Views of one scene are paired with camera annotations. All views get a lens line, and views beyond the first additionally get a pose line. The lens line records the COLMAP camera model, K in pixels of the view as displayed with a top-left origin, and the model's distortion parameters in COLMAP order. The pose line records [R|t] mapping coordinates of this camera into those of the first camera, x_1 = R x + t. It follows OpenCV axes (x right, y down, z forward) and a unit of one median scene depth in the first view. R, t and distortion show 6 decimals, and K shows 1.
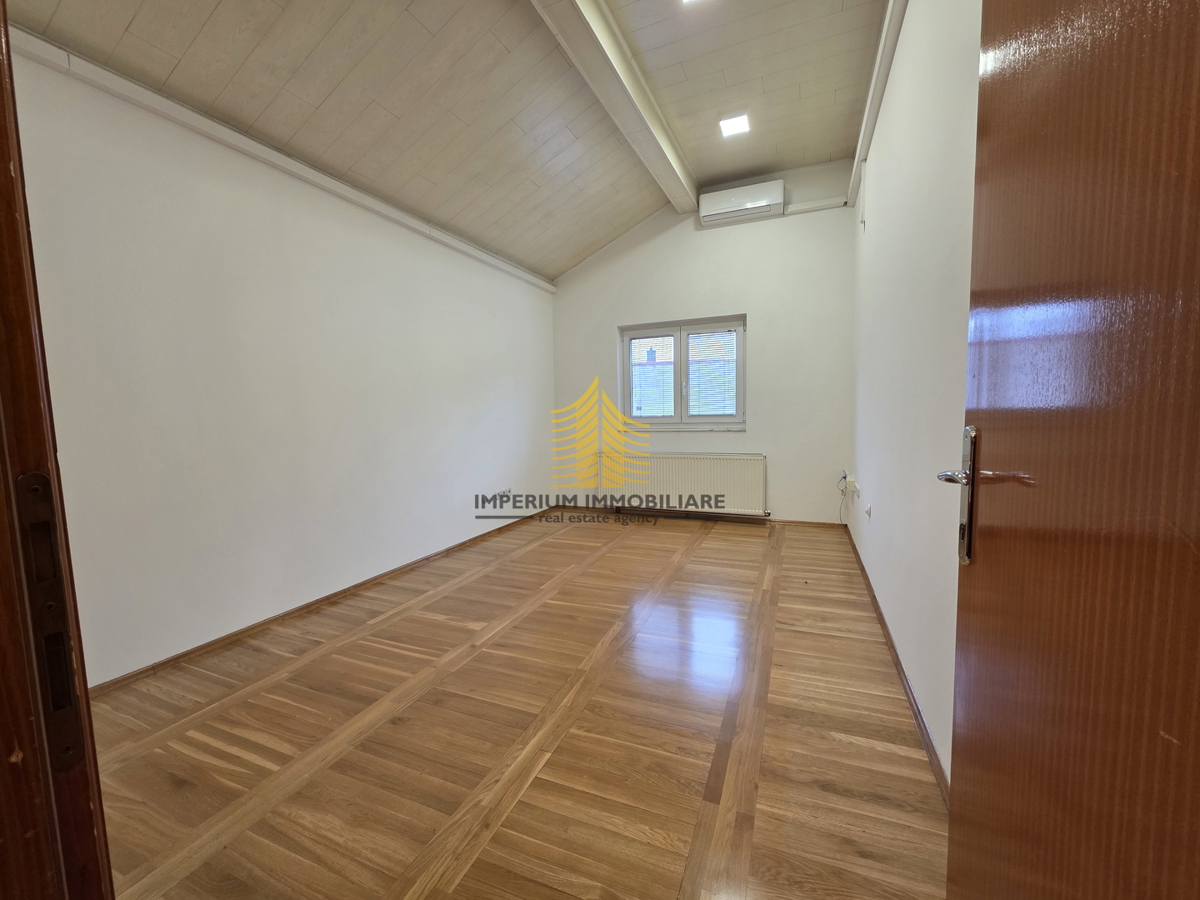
lens RADIAL K [[473.5, 0, 601.8], [0, 473.5, 451.5], [0, 0, 1]] dist [0.000616, 0.000074]
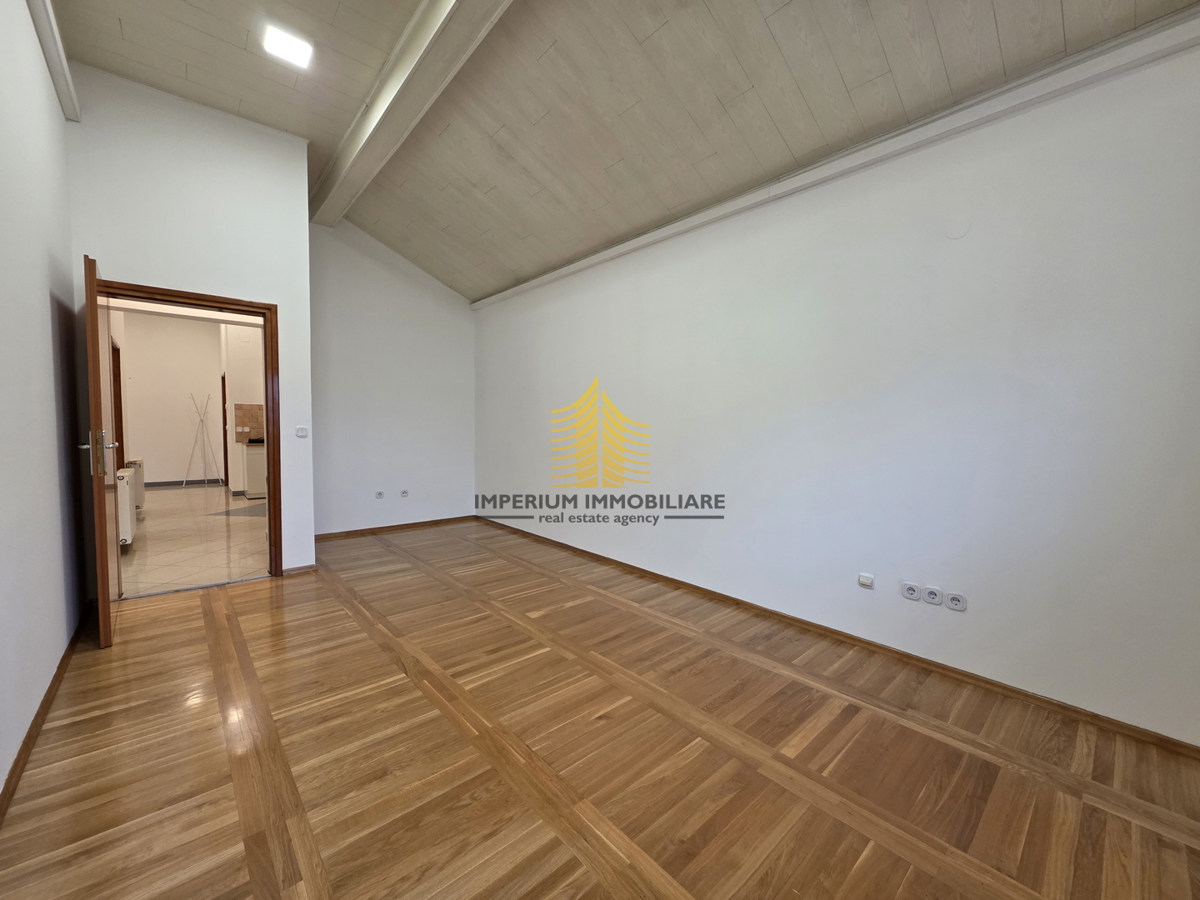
lens RADIAL K [[473.5, 0, 601.8], [0, 473.5, 451.5], [0, 0, 1]] dist [0.000616, 0.000074]
pose [[-0.421858, 0.061676, -0.904562, 0.523745], [-0.083225, 0.990837, 0.106372, -0.116969], [0.902834, 0.120156, -0.412859, 1.232853]]
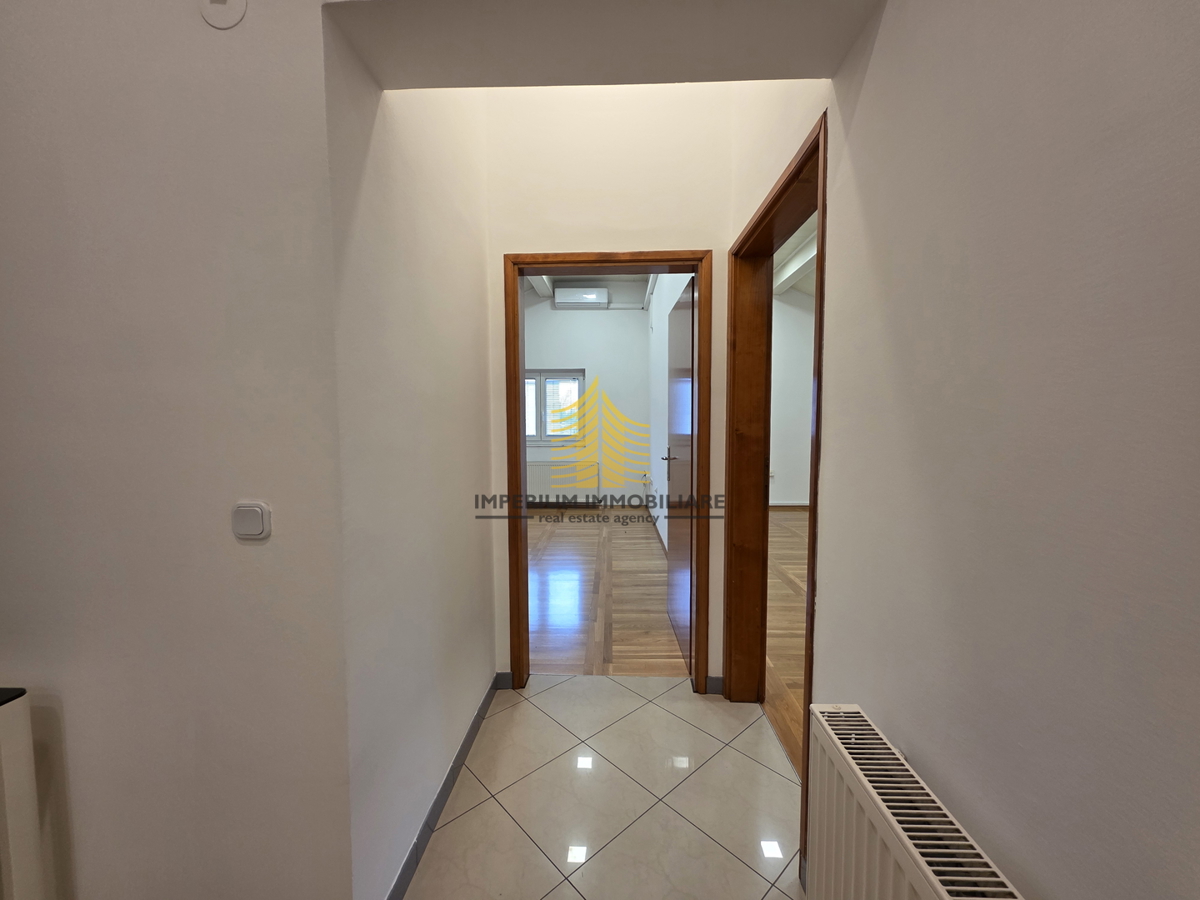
lens RADIAL K [[473.5, 0, 601.8], [0, 473.5, 451.5], [0, 0, 1]] dist [0.000616, 0.000074]
pose [[0.930445, -0.001540, 0.366430, -0.279501], [0.013429, 0.999463, -0.029898, 0.026086], [-0.366187, 0.032739, 0.929965, -0.582833]]
